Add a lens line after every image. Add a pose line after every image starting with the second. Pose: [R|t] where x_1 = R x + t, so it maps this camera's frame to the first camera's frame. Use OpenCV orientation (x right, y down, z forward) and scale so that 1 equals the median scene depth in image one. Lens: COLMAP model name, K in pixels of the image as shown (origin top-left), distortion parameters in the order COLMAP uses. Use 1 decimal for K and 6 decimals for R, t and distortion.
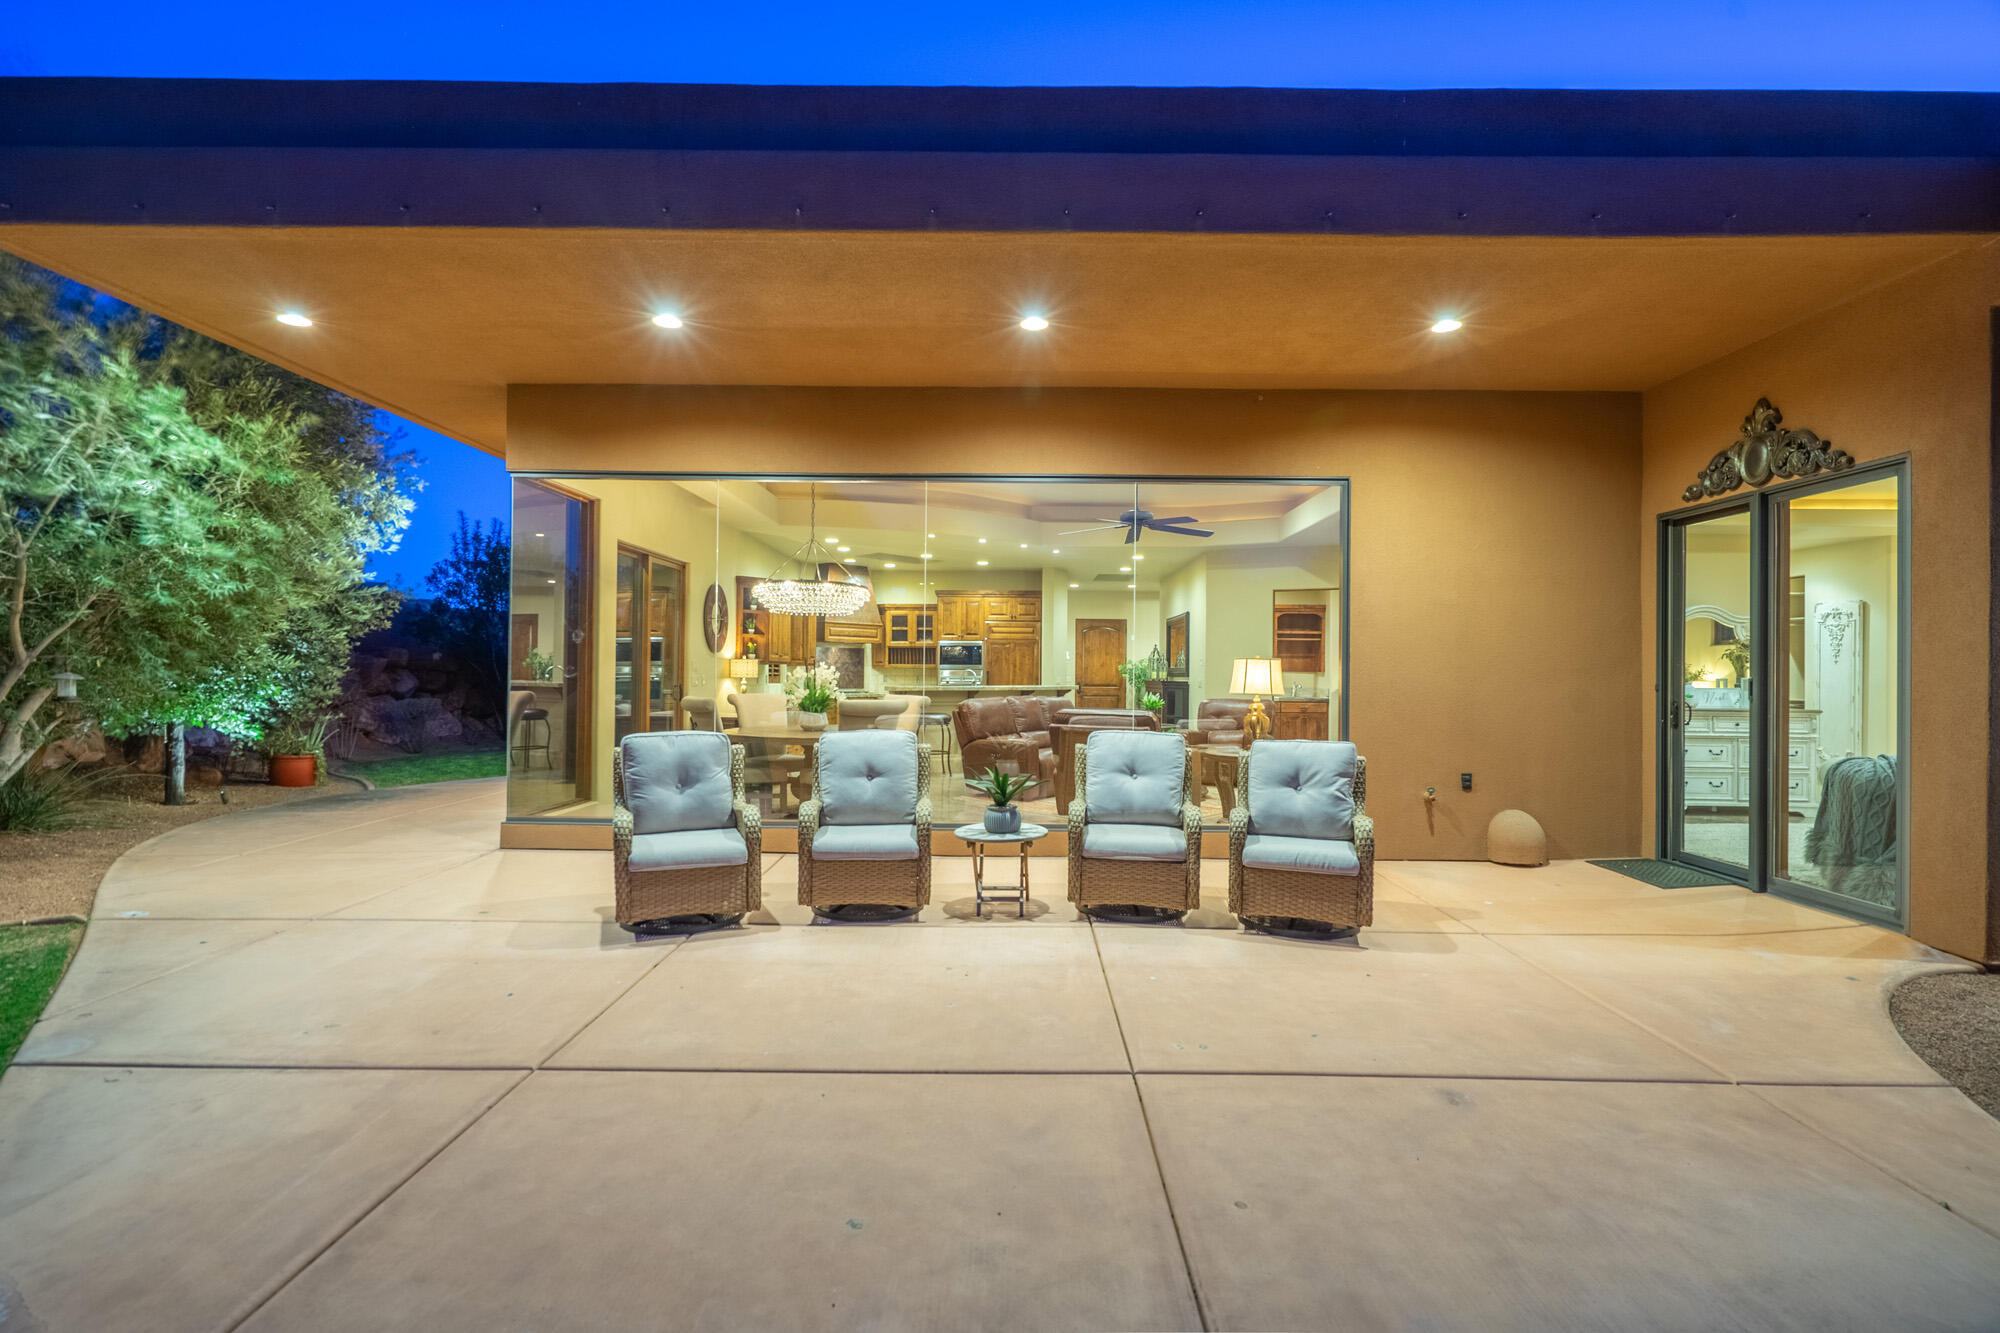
lens RADIAL K [[901.0, 0, 1010.3], [0, 901.0, 666.4], [0, 0, 1]] dist [-0.001722, 0.000245]
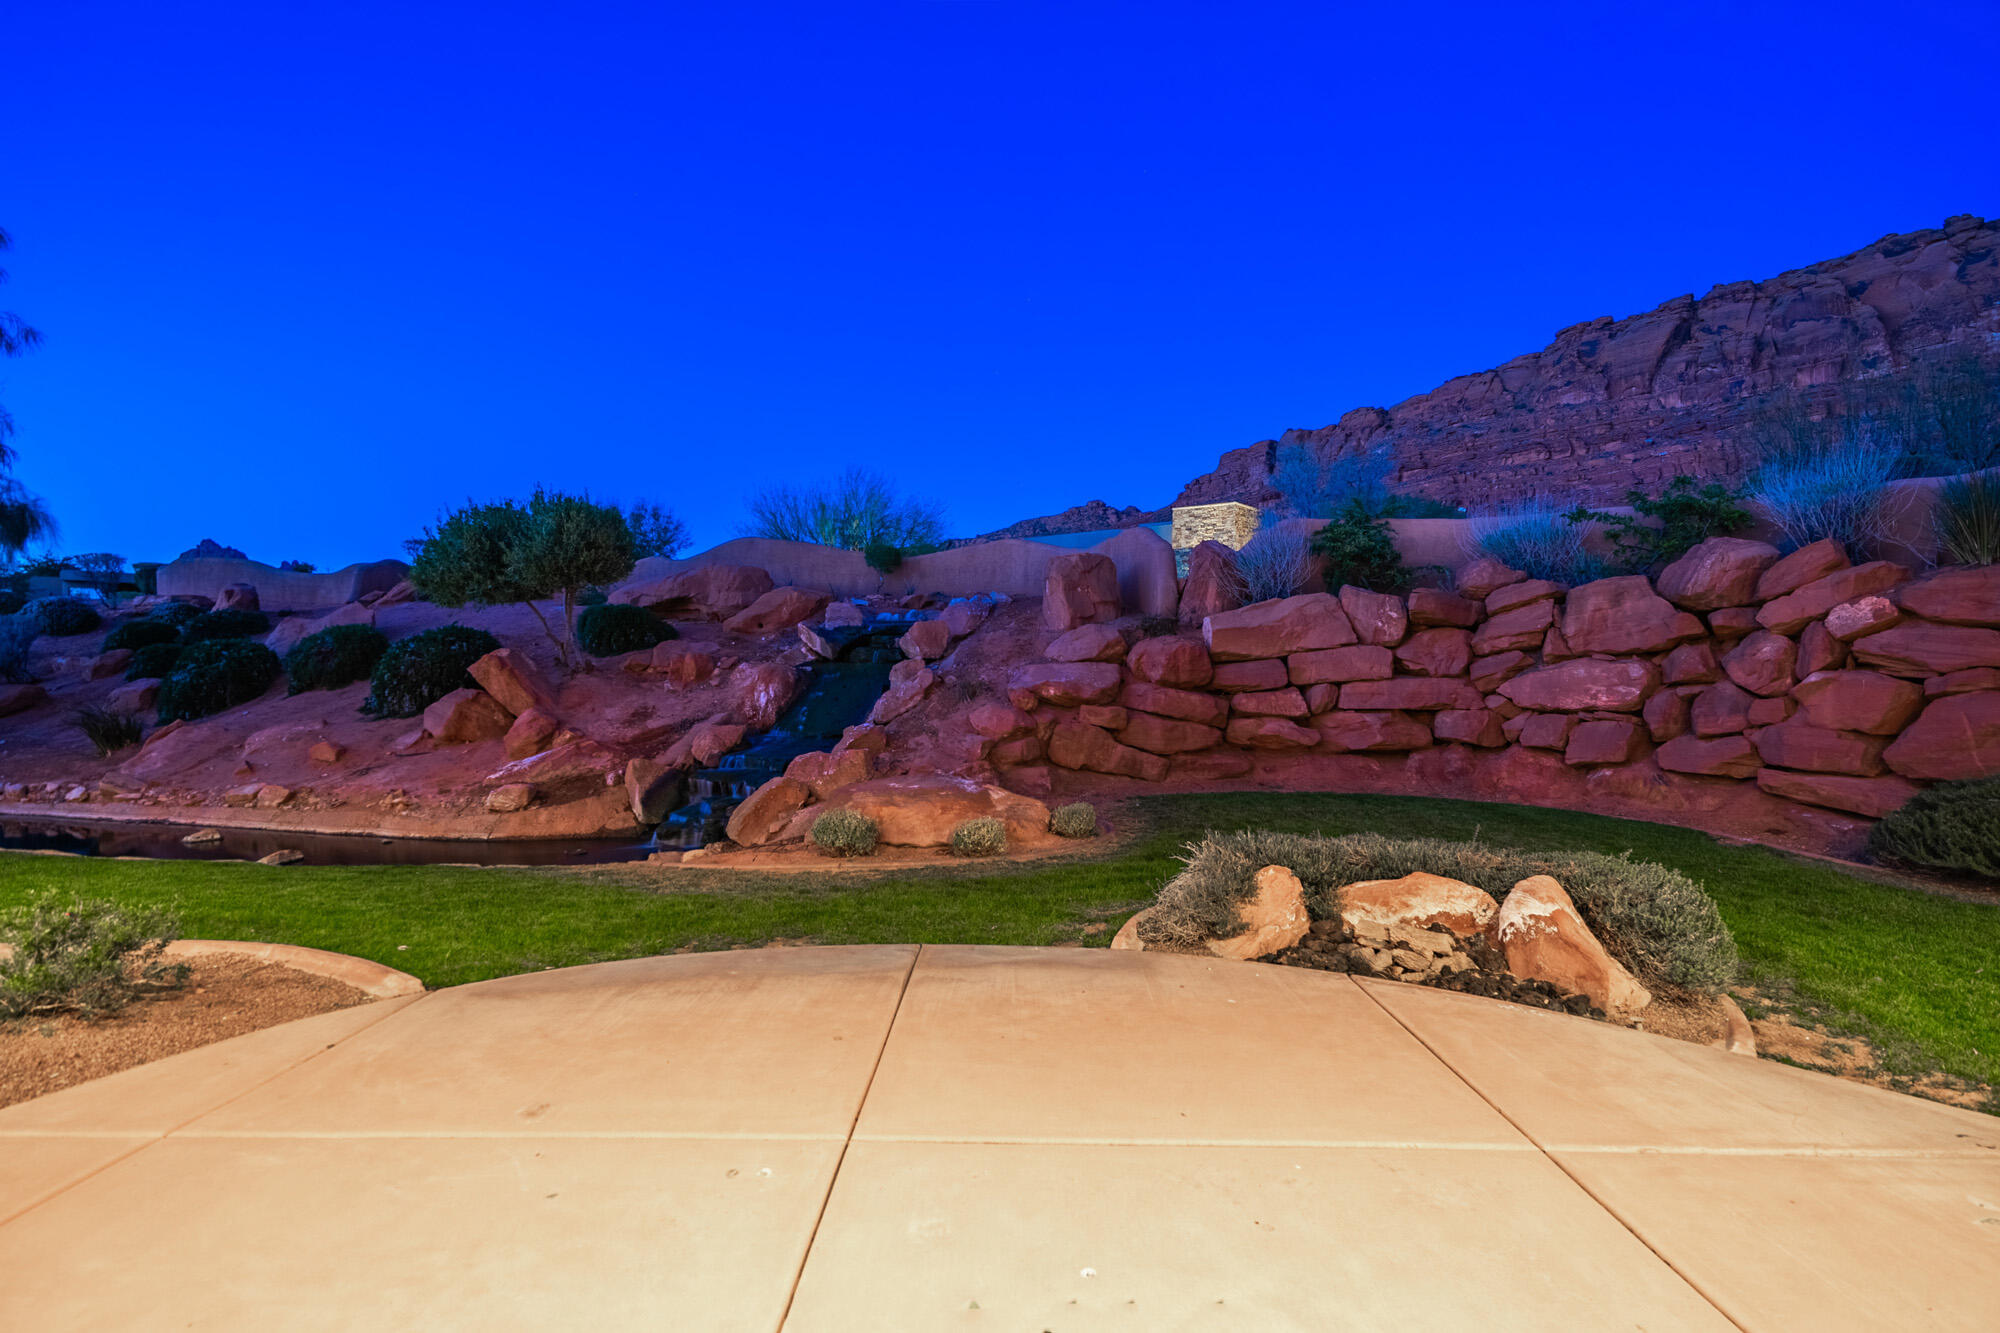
lens RADIAL K [[933.1, 0, 1000.0], [0, 933.1, 666.5], [0, 0, 1]] dist [-0.000140, 0.000332]
pose [[-0.999796, -0.015282, 0.013207, -0.008338], [-0.015375, 0.999858, -0.006949, -0.000465], [-0.013099, -0.007150, -0.999889, 1.094376]]
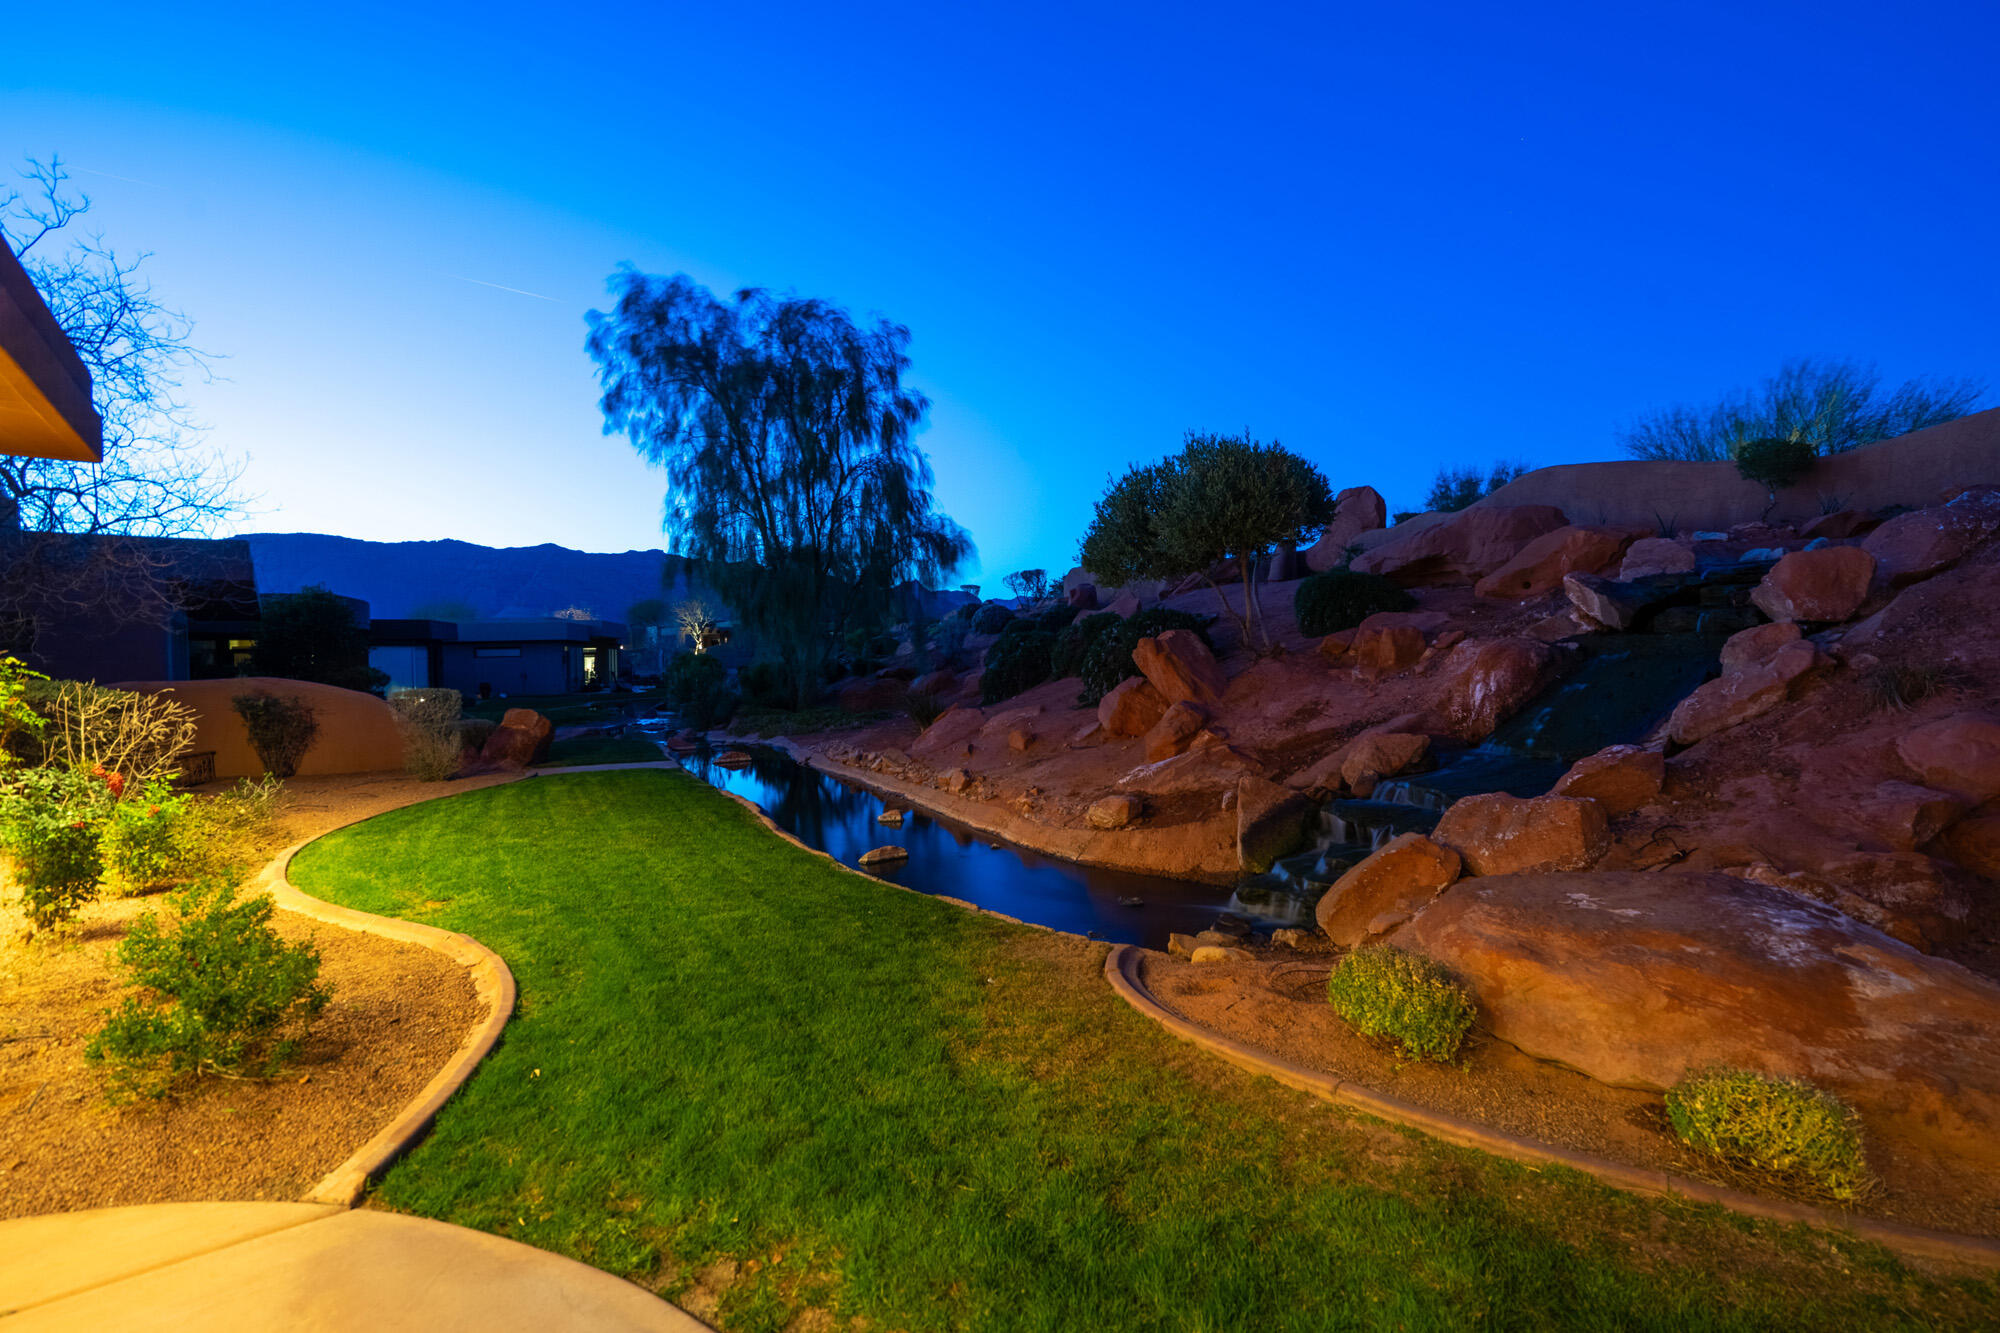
lens RADIAL K [[930.0, 0, 1000.6], [0, 930.0, 665.8], [0, 0, 1]] dist [-0.002358, 0.000108]
pose [[-0.621978, -0.008991, 0.782983, -0.085507], [0.005975, 0.999850, 0.016227, -0.001539], [-0.783012, 0.014771, -0.621831, 0.360450]]
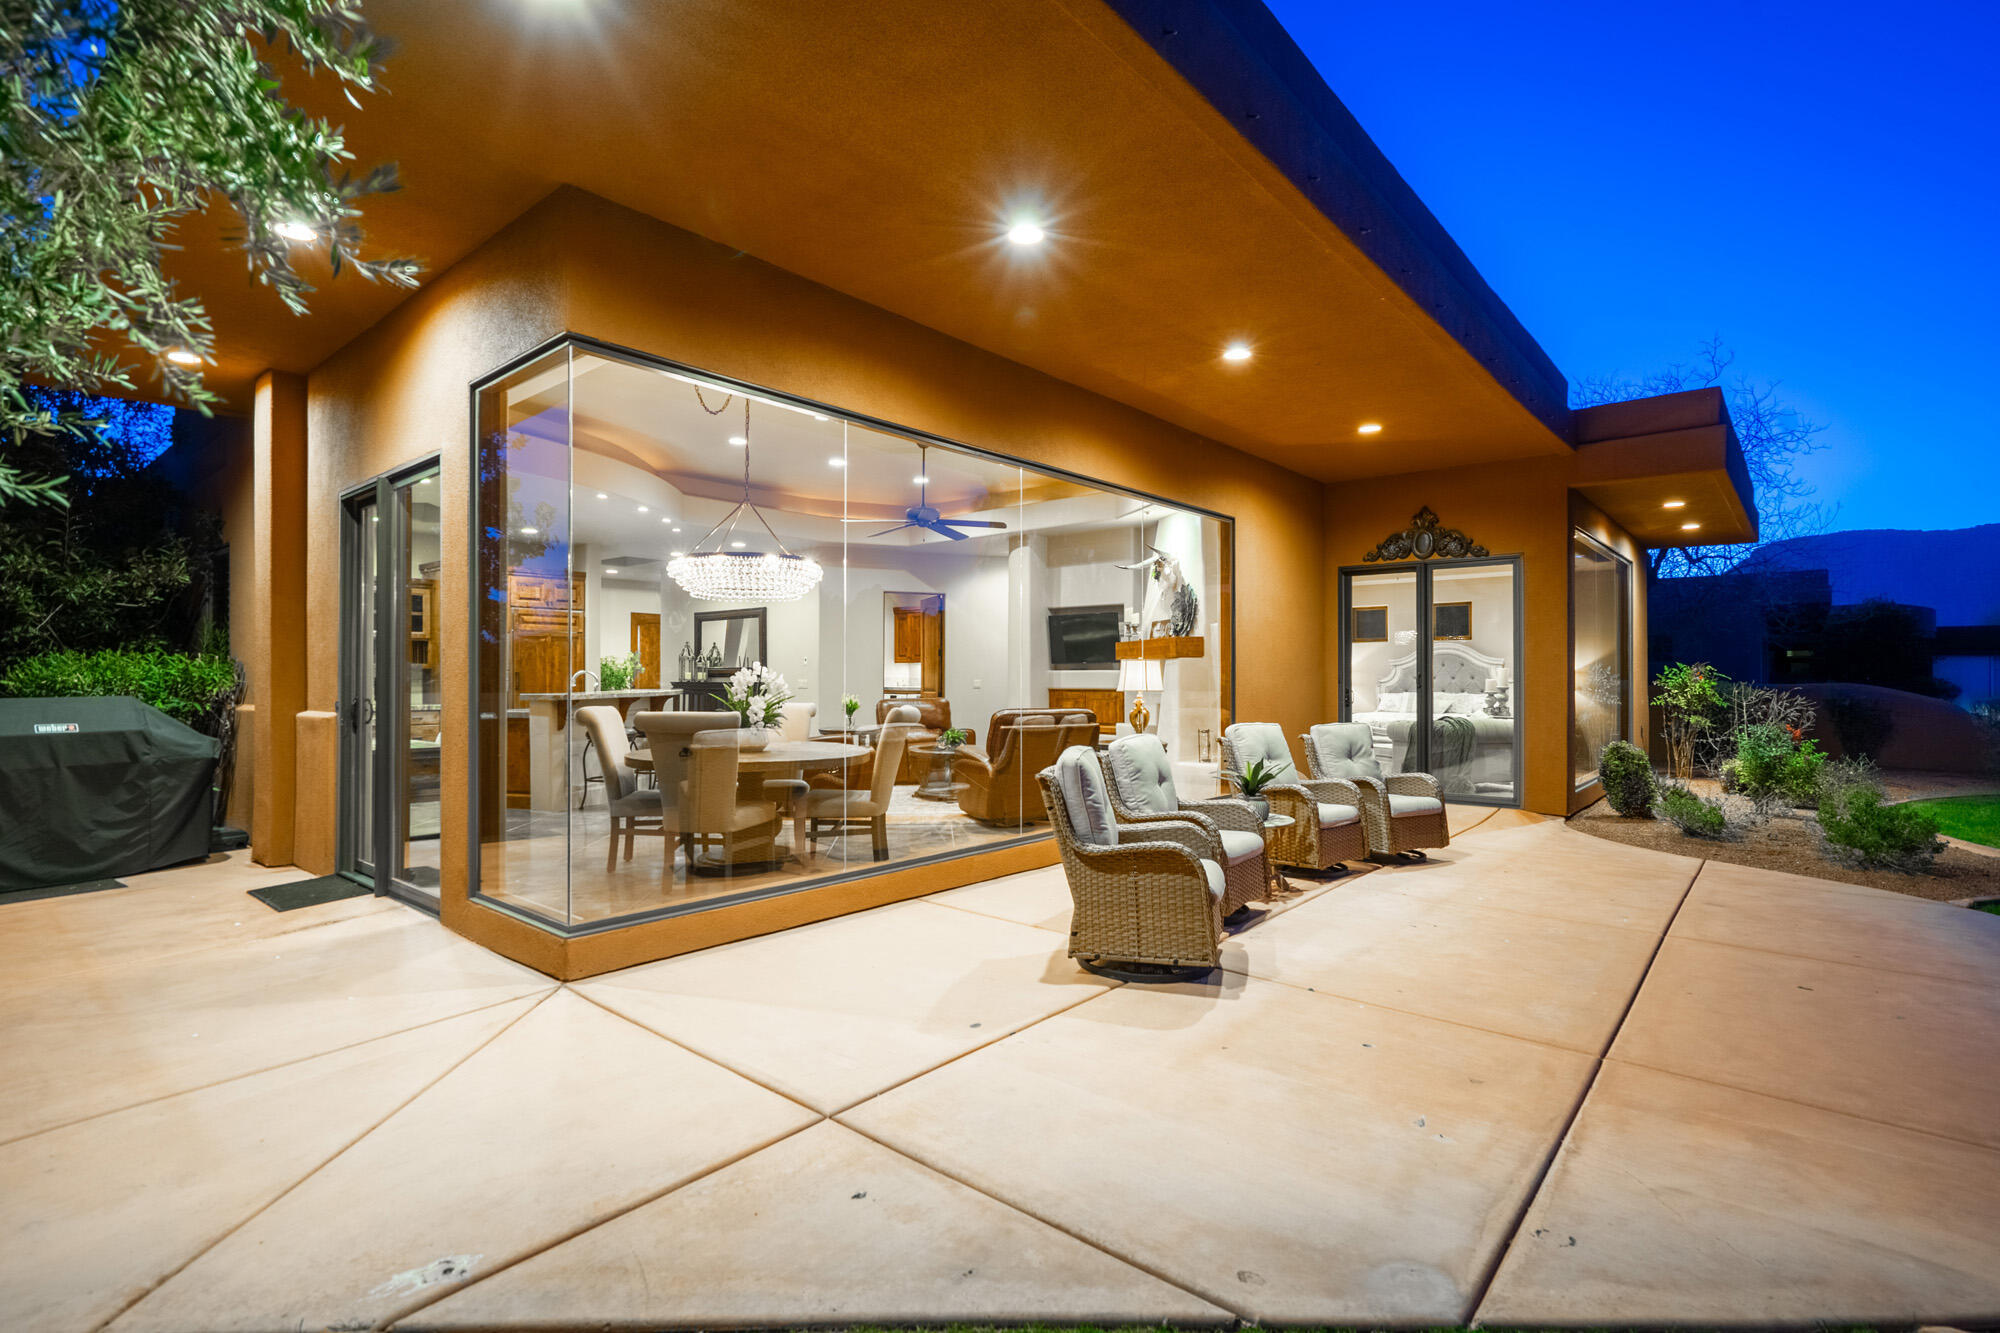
lens RADIAL K [[949.2, 0, 1001.4], [0, 949.2, 678.4], [0, 0, 1]] dist [0.003080, -0.000159]
pose [[0.641416, -0.011130, 0.767112, -1.041946], [0.000217, 0.999897, 0.014325, -0.003976], [-0.767193, -0.009022, 0.641353, 0.478088]]
